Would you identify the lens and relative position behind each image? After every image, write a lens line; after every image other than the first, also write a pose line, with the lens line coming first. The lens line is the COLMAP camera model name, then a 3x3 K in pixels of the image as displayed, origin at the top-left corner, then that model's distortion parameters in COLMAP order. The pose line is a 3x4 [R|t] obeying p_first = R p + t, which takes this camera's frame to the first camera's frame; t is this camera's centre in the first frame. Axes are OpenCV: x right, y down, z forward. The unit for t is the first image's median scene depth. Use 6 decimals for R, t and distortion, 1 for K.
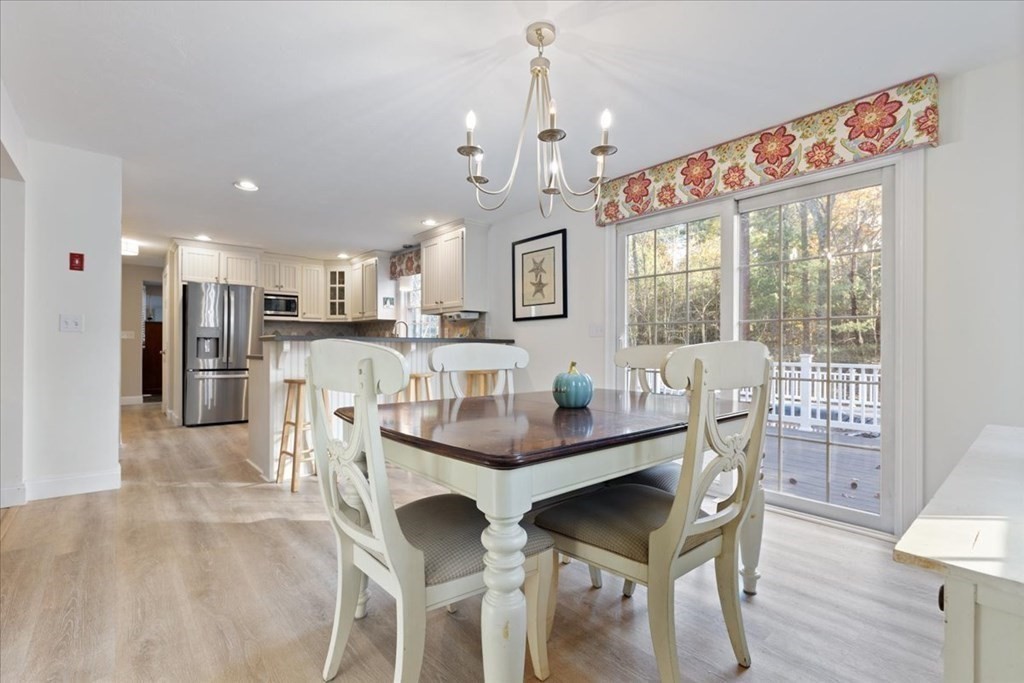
lens RADIAL K [[471.0, 0, 512.3], [0, 471.0, 345.0], [0, 0, 1]] dist [-0.000630, 0.000331]
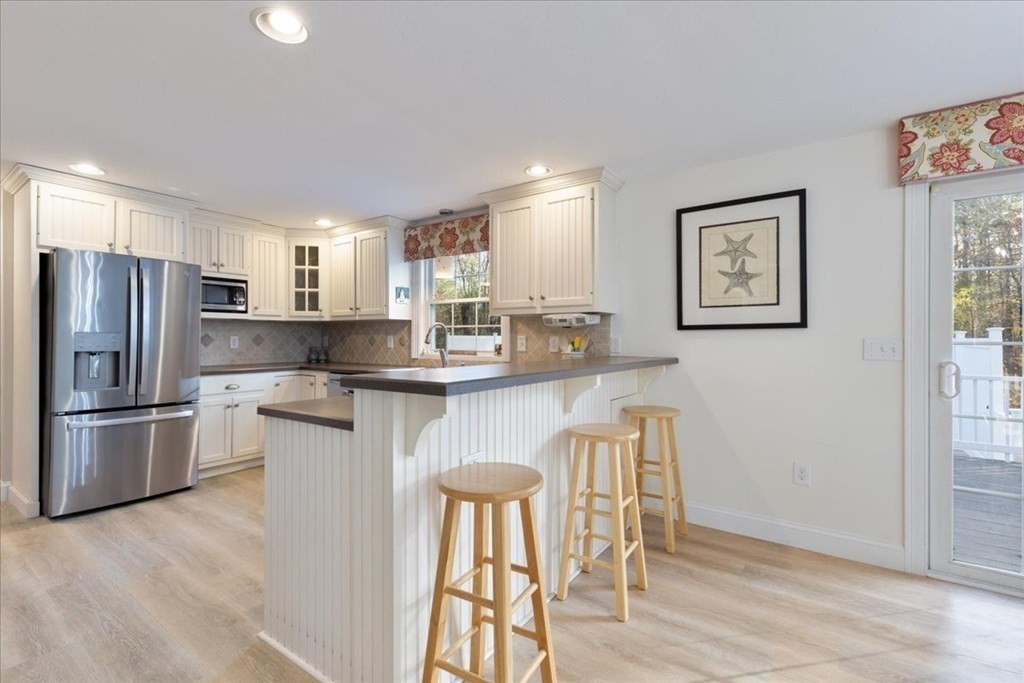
lens RADIAL K [[462.8, 0, 514.2], [0, 462.8, 336.9], [0, 0, 1]] dist [0.002850, -0.001880]
pose [[0.968246, 0.001230, 0.249996, -0.290819], [-0.000817, 0.999998, -0.001759, -0.030120], [-0.249997, 0.001499, 0.968245, 0.333150]]
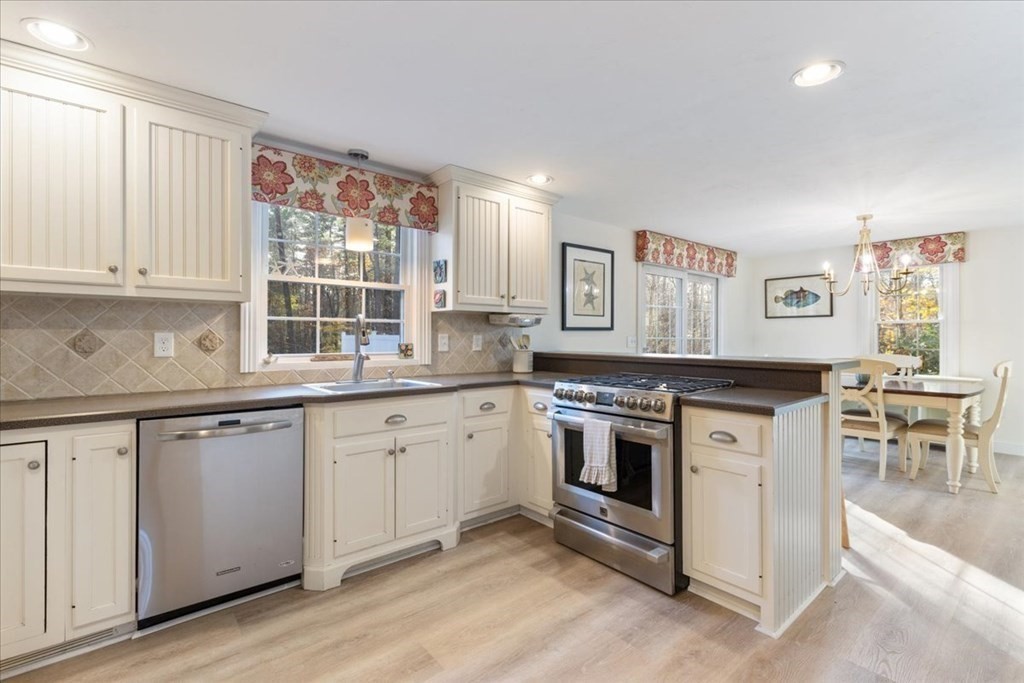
lens RADIAL K [[462.8, 0, 519.7], [0, 462.8, 336.8], [0, 0, 1]] dist [0.002850, -0.001880]
pose [[-0.001217, 0.000627, 0.999999, -0.672508], [0.001323, 0.999999, -0.000625, -0.028859], [-0.999998, 0.001323, -0.001218, 0.831987]]
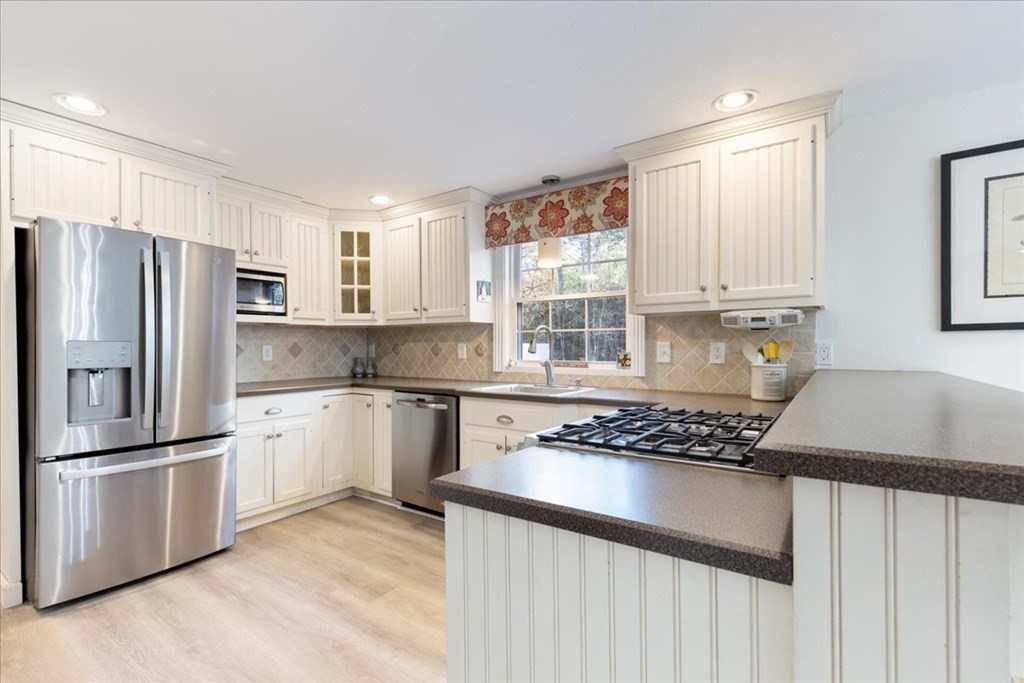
lens RADIAL K [[462.8, 0, 504.7], [0, 462.8, 350.7], [0, 0, 1]] dist [0.002850, -0.001880]
pose [[0.968784, -0.009197, 0.247734, -0.393381], [0.006592, 0.999914, 0.011344, -0.030035], [-0.247817, -0.009357, 0.968762, 0.518075]]
